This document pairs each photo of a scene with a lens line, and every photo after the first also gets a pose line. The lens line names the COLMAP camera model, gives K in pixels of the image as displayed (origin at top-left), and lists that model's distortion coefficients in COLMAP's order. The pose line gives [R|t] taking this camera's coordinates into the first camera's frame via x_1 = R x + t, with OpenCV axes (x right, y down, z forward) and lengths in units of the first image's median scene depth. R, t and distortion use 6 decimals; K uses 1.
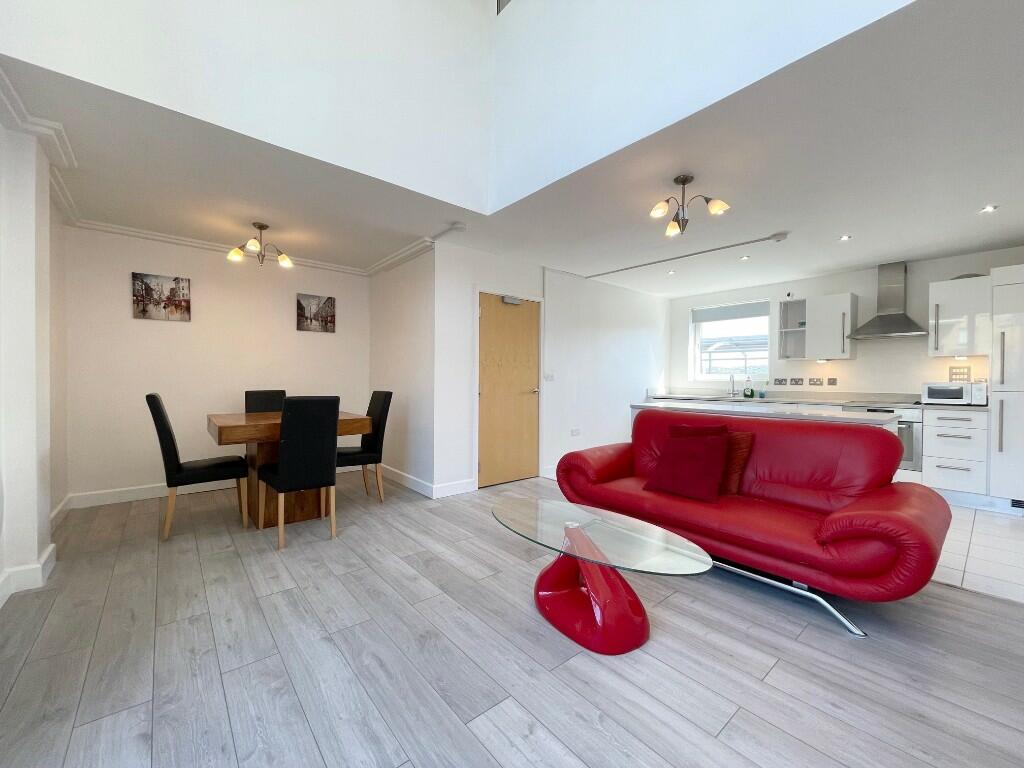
lens RADIAL K [[414.4, 0, 507.2], [0, 414.4, 382.5], [0, 0, 1]] dist [0.001928, -0.001053]
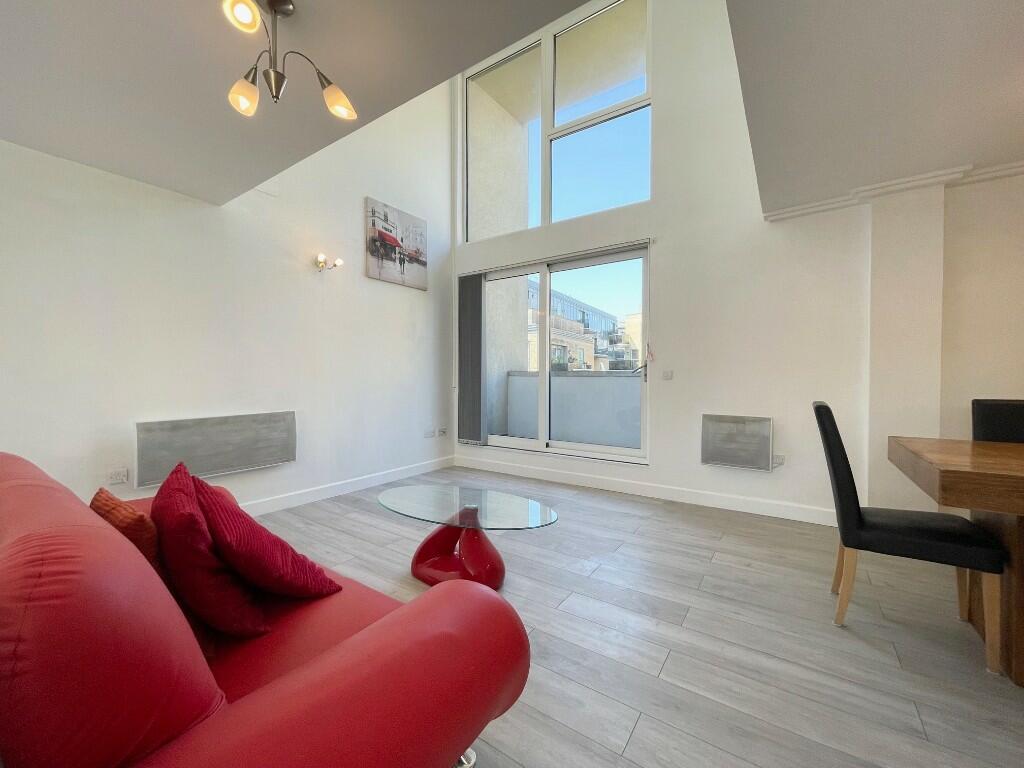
lens RADIAL K [[414.4, 0, 509.0], [0, 414.4, 383.6], [0, 0, 1]] dist [0.001928, -0.001053]
pose [[-0.962698, -0.002134, -0.270570, 0.199137], [-0.009124, 0.999656, 0.024580, -0.011332], [0.270425, 0.026132, -0.962386, 1.153177]]
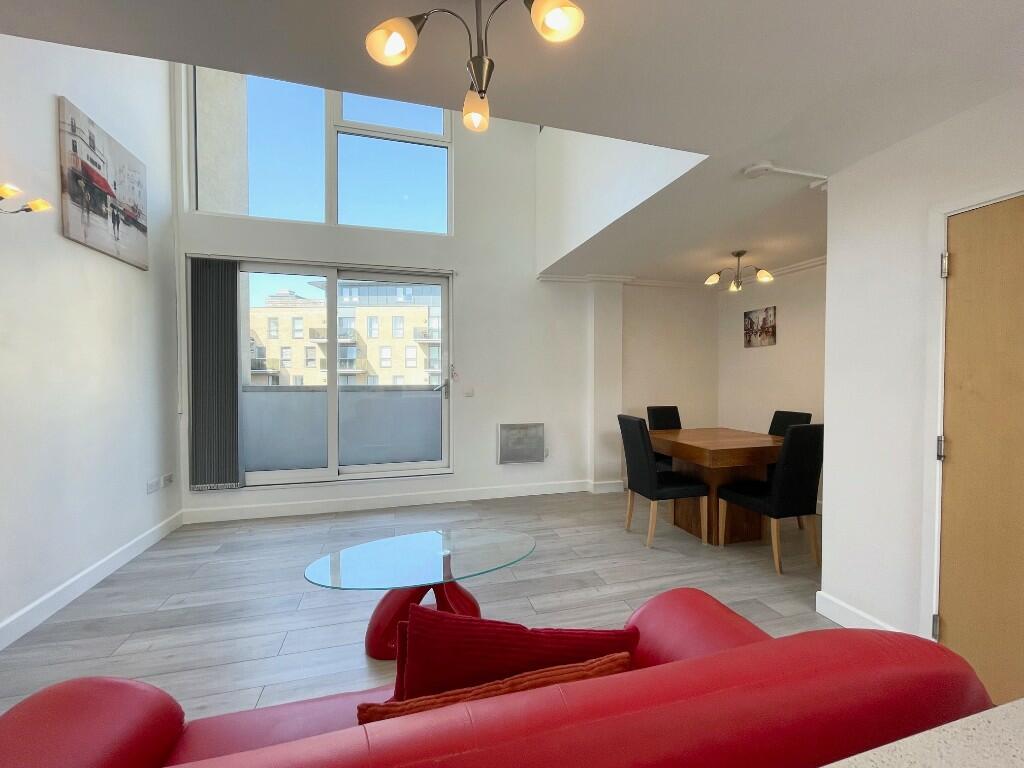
lens RADIAL K [[414.4, 0, 508.8], [0, 414.4, 382.6], [0, 0, 1]] dist [0.001928, -0.001053]
pose [[-0.412891, 0.008155, -0.910744, 0.570493], [-0.010789, 0.999846, 0.013844, -0.056599], [0.910716, 0.015542, -0.412740, 0.864549]]
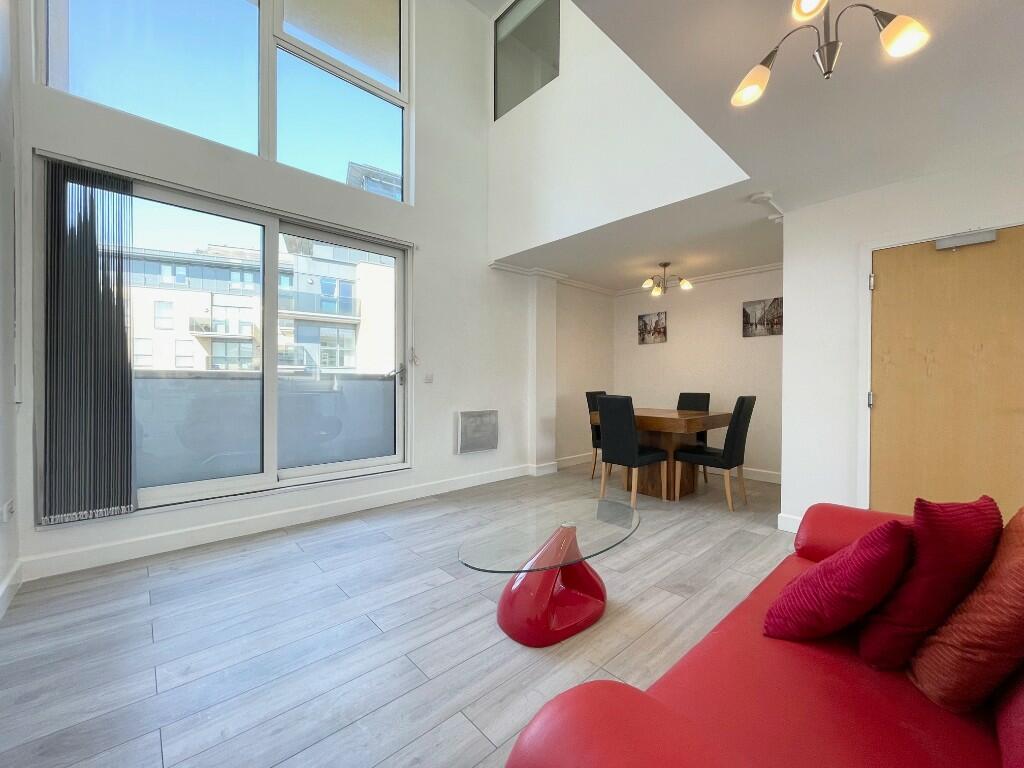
lens RADIAL K [[414.4, 0, 508.8], [0, 414.4, 383.7], [0, 0, 1]] dist [0.001928, -0.001053]
pose [[0.044341, -0.001895, -0.999015, 0.637987], [-0.012439, 0.999920, -0.002449, 0.002265], [0.998939, 0.012535, 0.044314, 0.441419]]
